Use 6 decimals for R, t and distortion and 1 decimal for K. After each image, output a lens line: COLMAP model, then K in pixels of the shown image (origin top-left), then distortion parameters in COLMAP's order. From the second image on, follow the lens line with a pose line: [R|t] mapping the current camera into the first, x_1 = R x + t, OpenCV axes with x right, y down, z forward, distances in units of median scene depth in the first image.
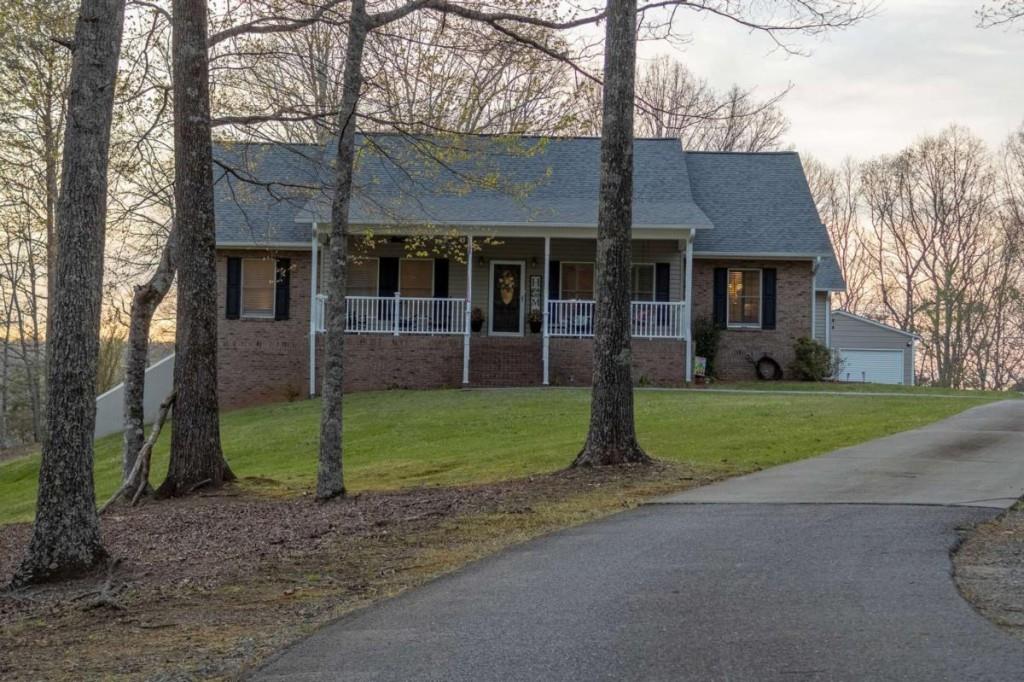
lens RADIAL K [[1681.4, 0, 512.0], [0, 1681.4, 341.0], [0, 0, 1]] dist [-0.049711, -0.033611]
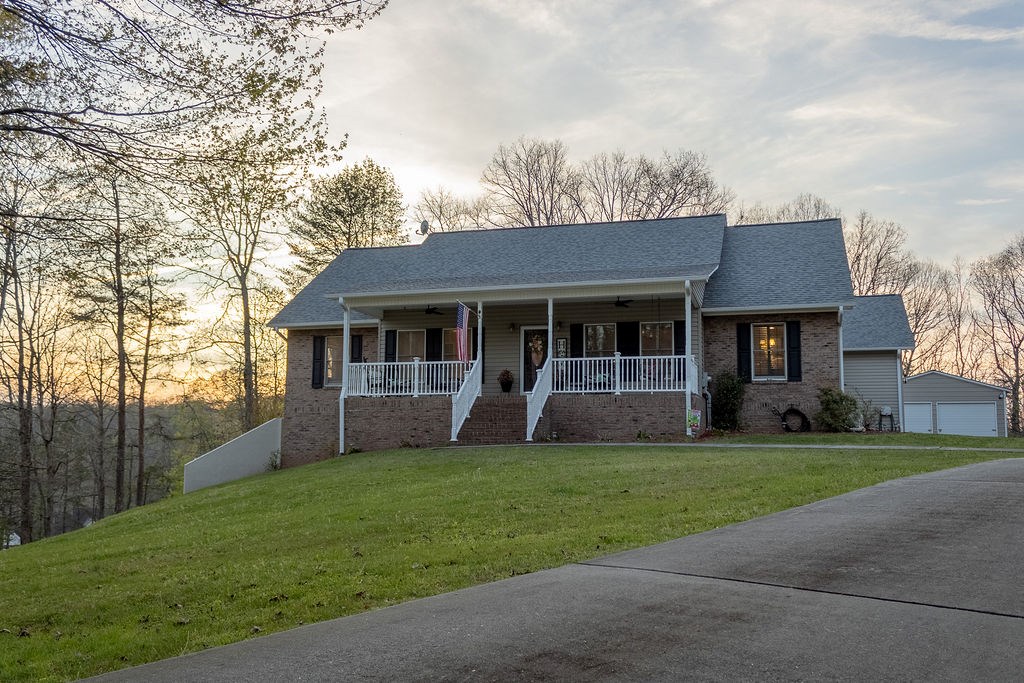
lens RADIAL K [[943.8, 0, 512.0], [0, 943.8, 341.5], [0, 0, 1]] dist [0.018343, 0.000132]
pose [[0.957791, -0.046091, -0.283747, 0.155886], [0.025157, 0.996715, -0.076986, 0.008843], [0.286363, 0.066598, 0.955804, 0.415699]]
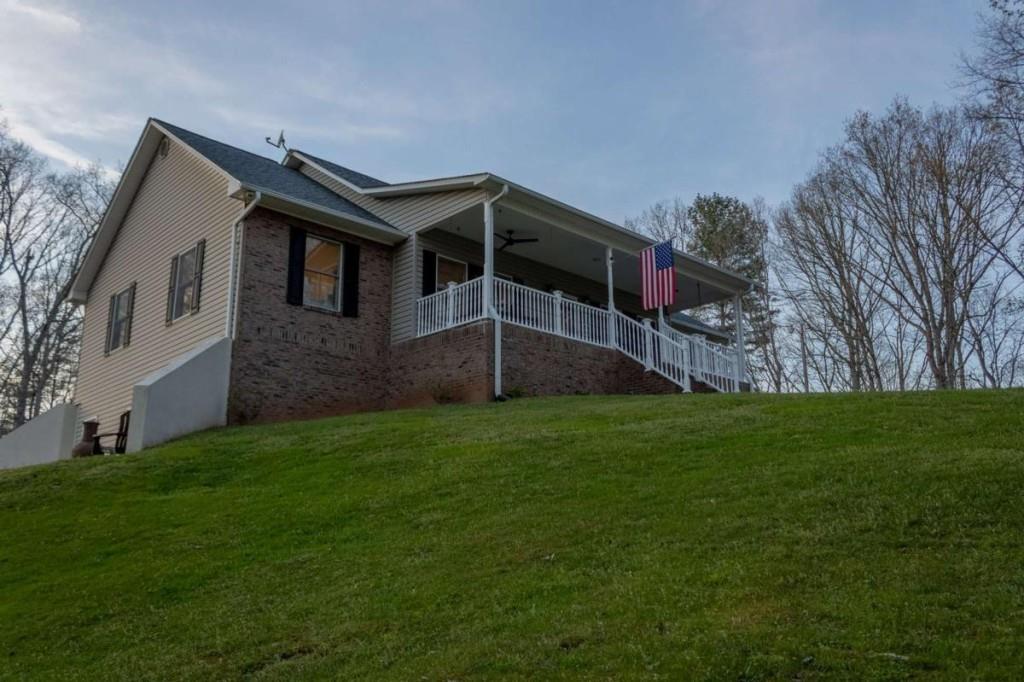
lens RADIAL K [[836.6, 0, 512.0], [0, 836.6, 341.0], [0, 0, 1]] dist [0.005868, -0.006875]
pose [[0.715075, 0.152274, 0.682261, -0.359604], [-0.009987, 0.978112, -0.207838, 0.082590], [-0.698976, 0.141806, 0.700944, 0.683356]]
